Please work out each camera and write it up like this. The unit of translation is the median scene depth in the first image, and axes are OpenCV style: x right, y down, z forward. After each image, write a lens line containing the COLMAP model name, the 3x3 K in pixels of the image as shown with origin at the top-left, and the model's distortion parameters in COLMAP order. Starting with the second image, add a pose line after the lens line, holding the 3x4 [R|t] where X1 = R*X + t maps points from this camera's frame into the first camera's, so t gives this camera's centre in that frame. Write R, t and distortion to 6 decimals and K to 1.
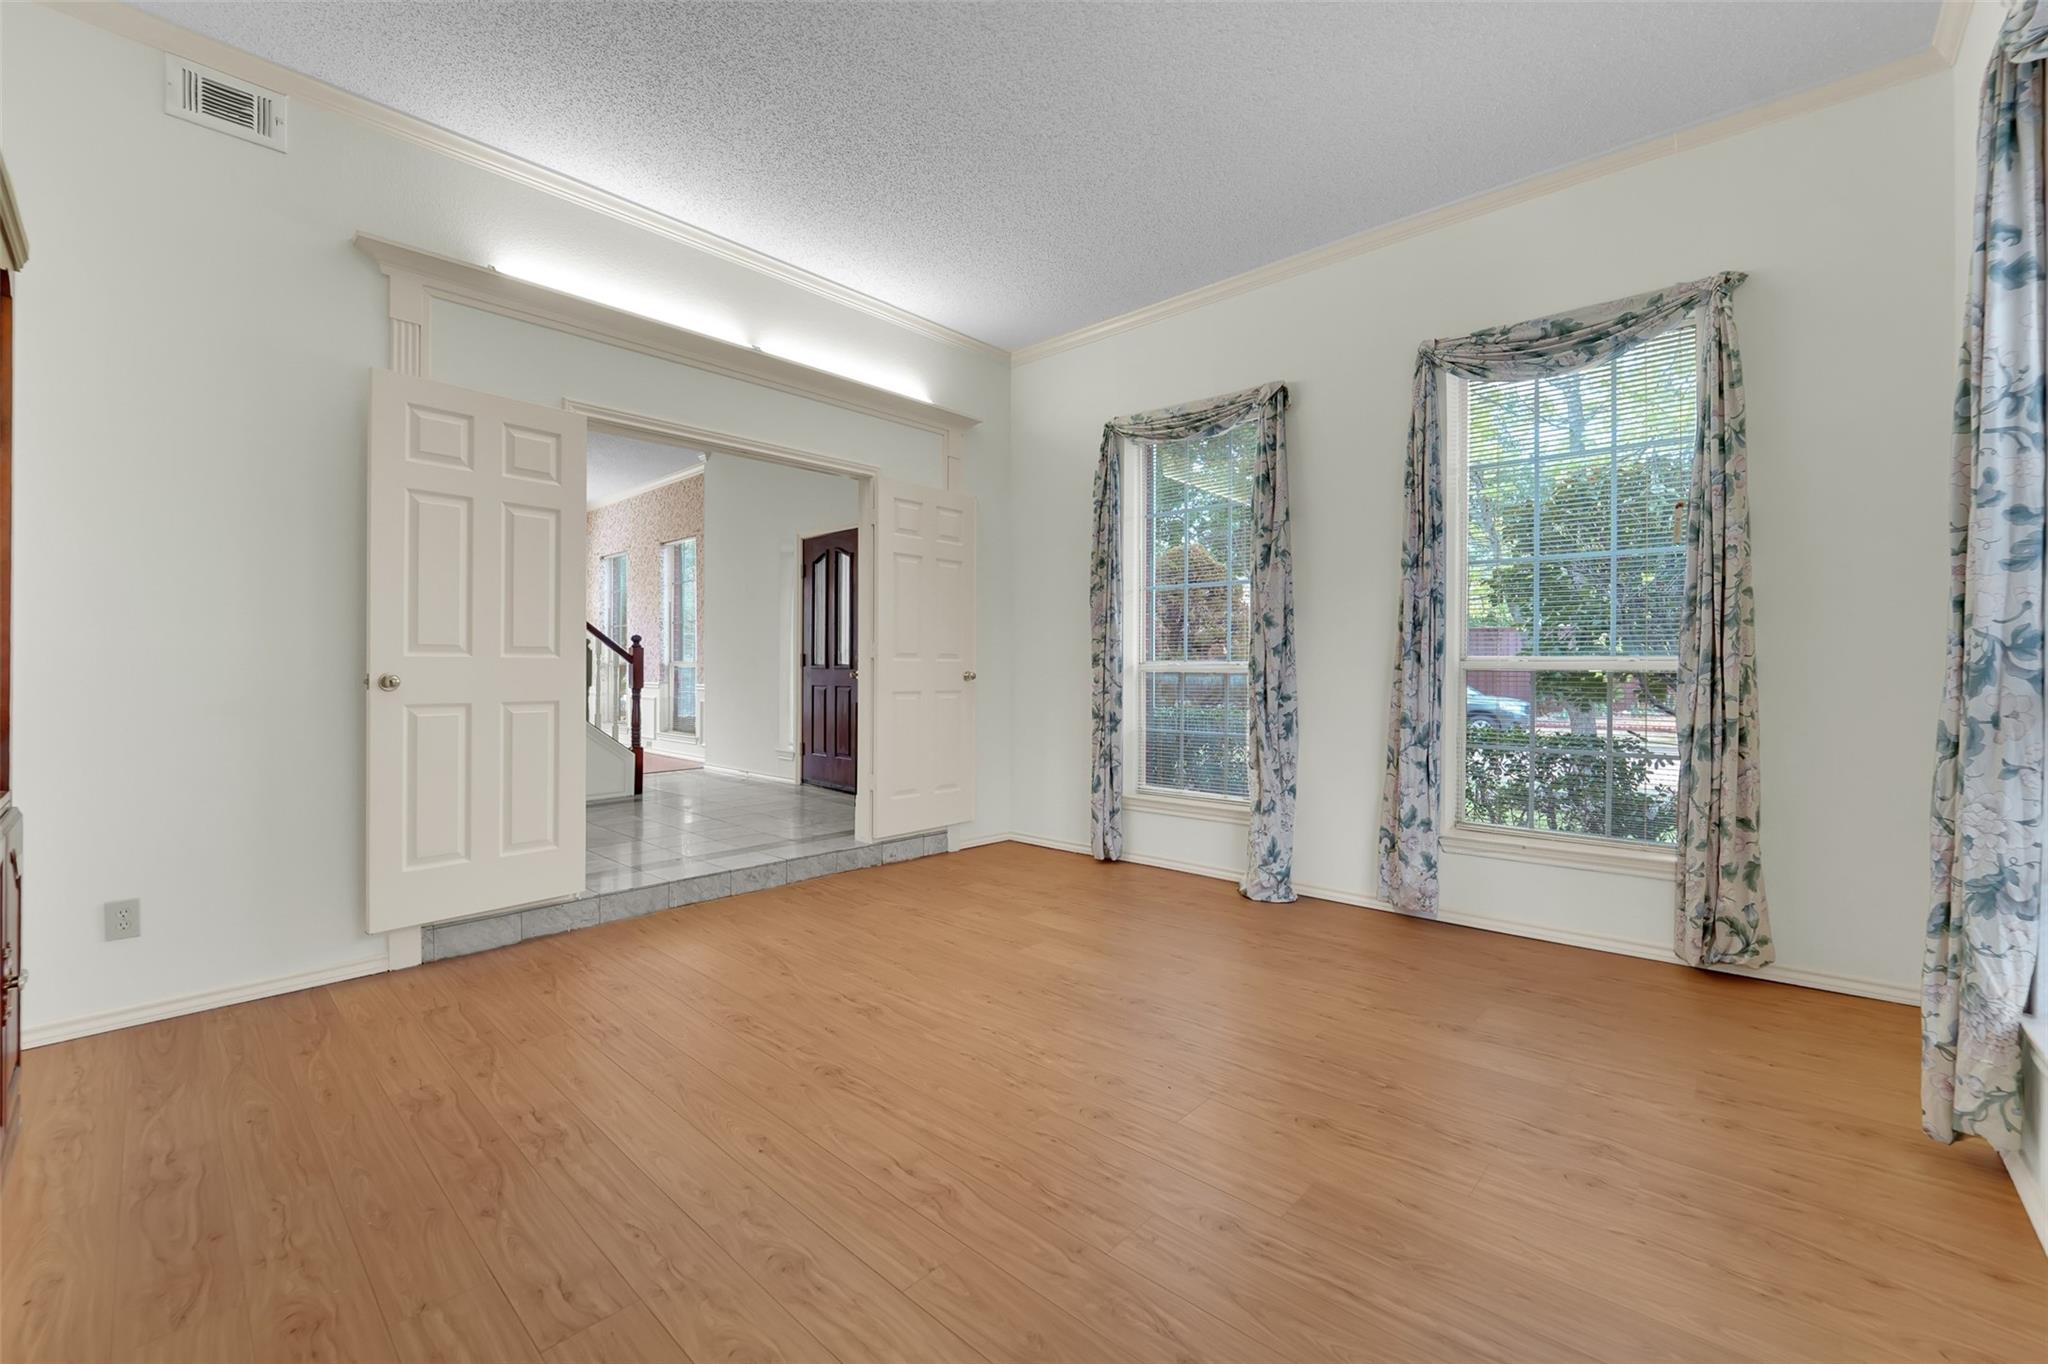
lens RADIAL K [[832.5, 0, 1024.0], [0, 832.5, 677.9], [0, 0, 1]] dist [-0.003660, -0.000457]
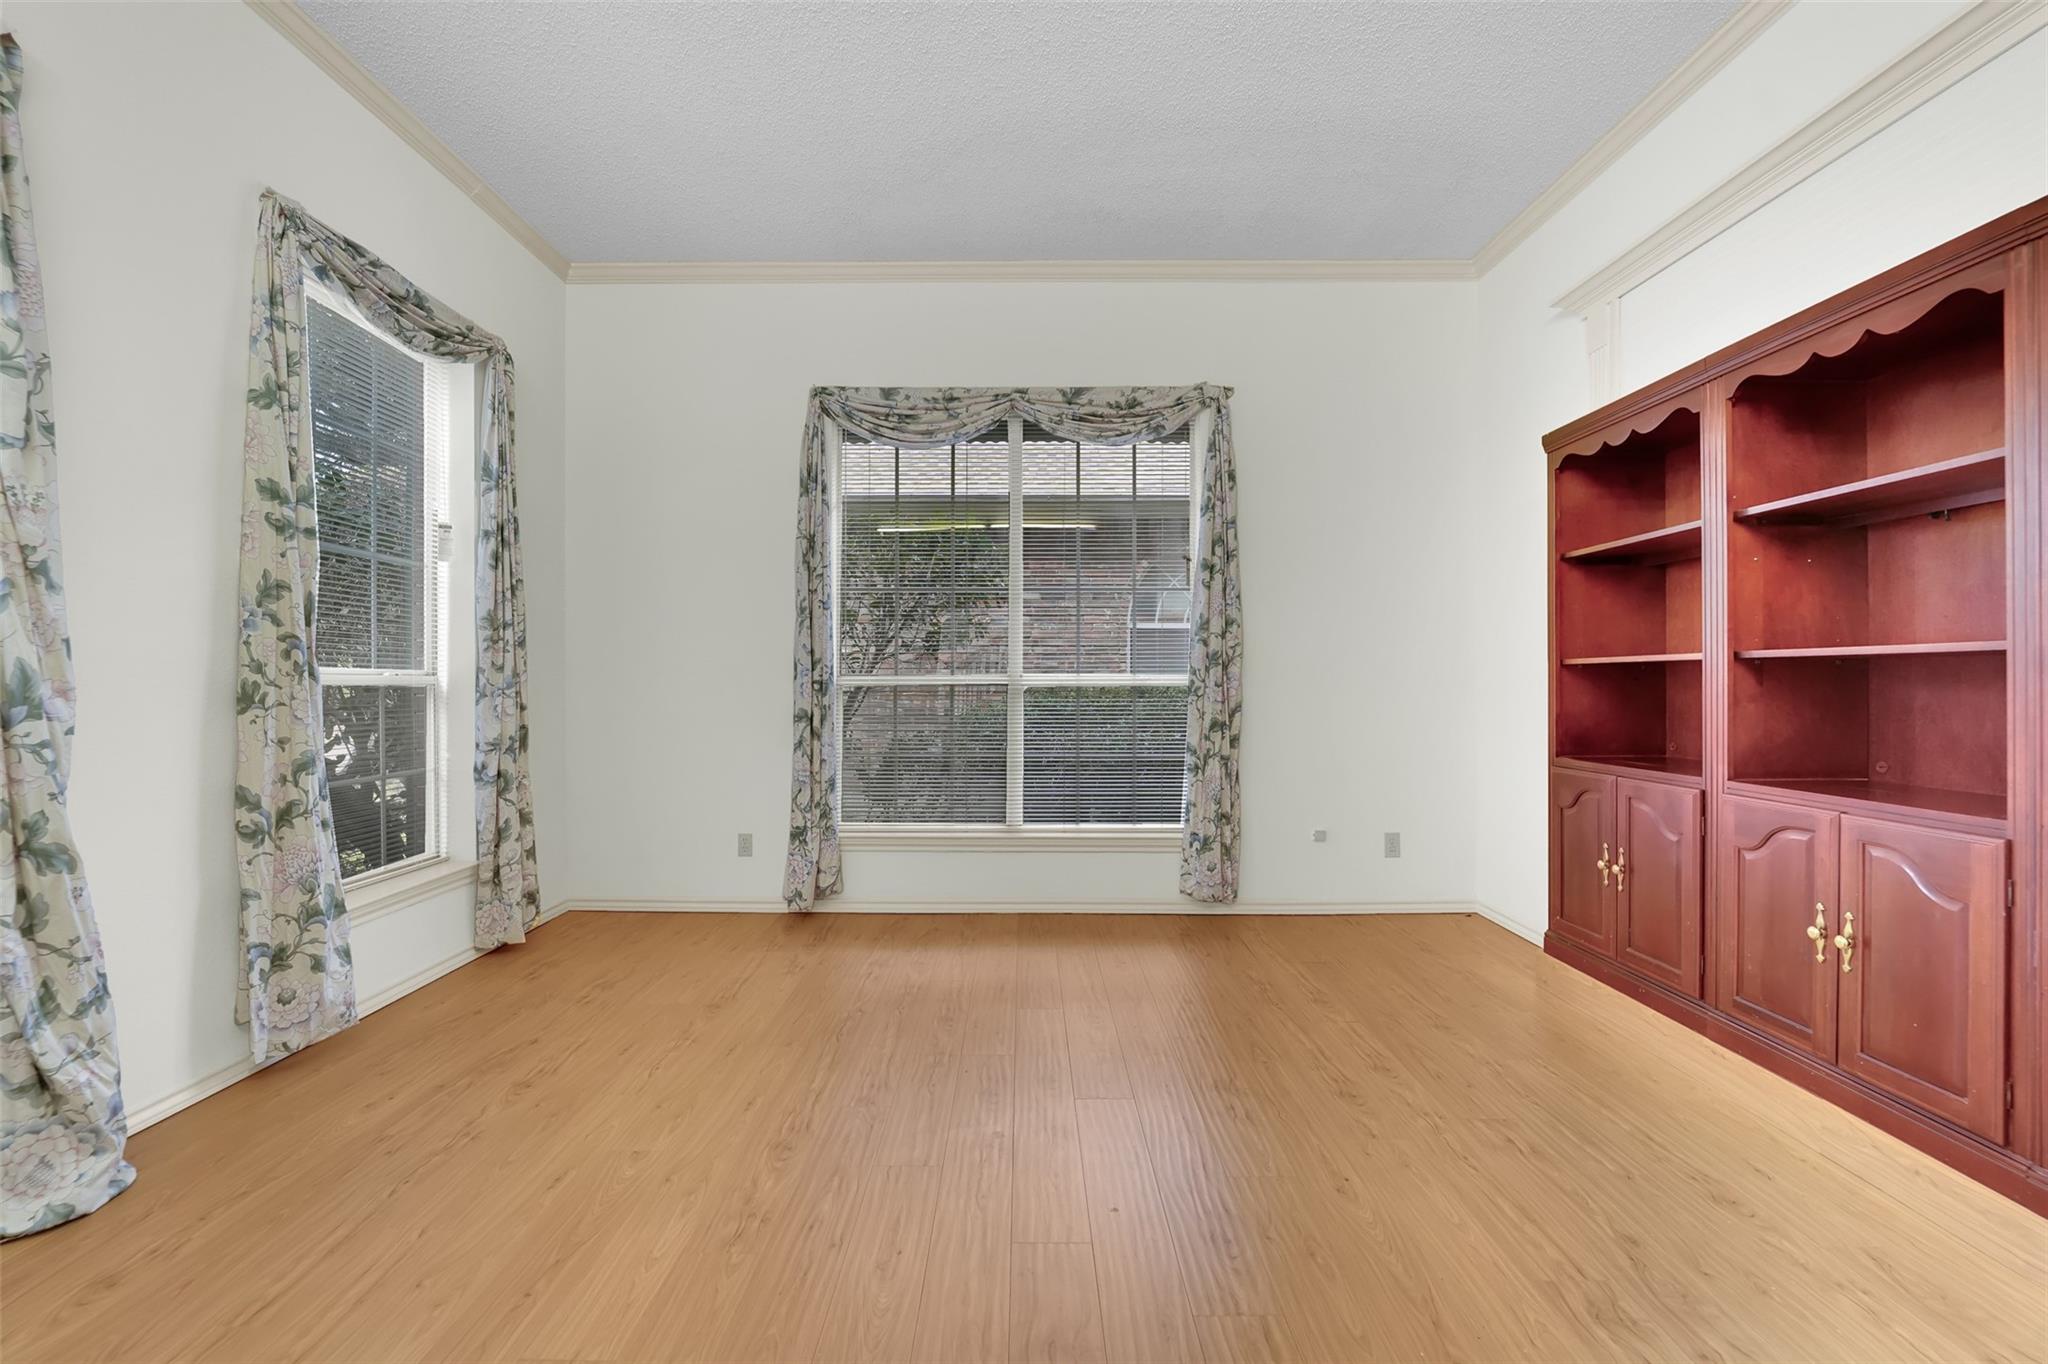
lens RADIAL K [[832.5, 0, 1024.6], [0, 832.5, 682.3], [0, 0, 1]] dist [-0.003660, -0.000457]
pose [[-0.679804, 0.000377, 0.733393, -0.483145], [0.004314, 0.999985, 0.003485, -0.013449], [-0.733381, 0.005533, -0.679796, 1.205278]]
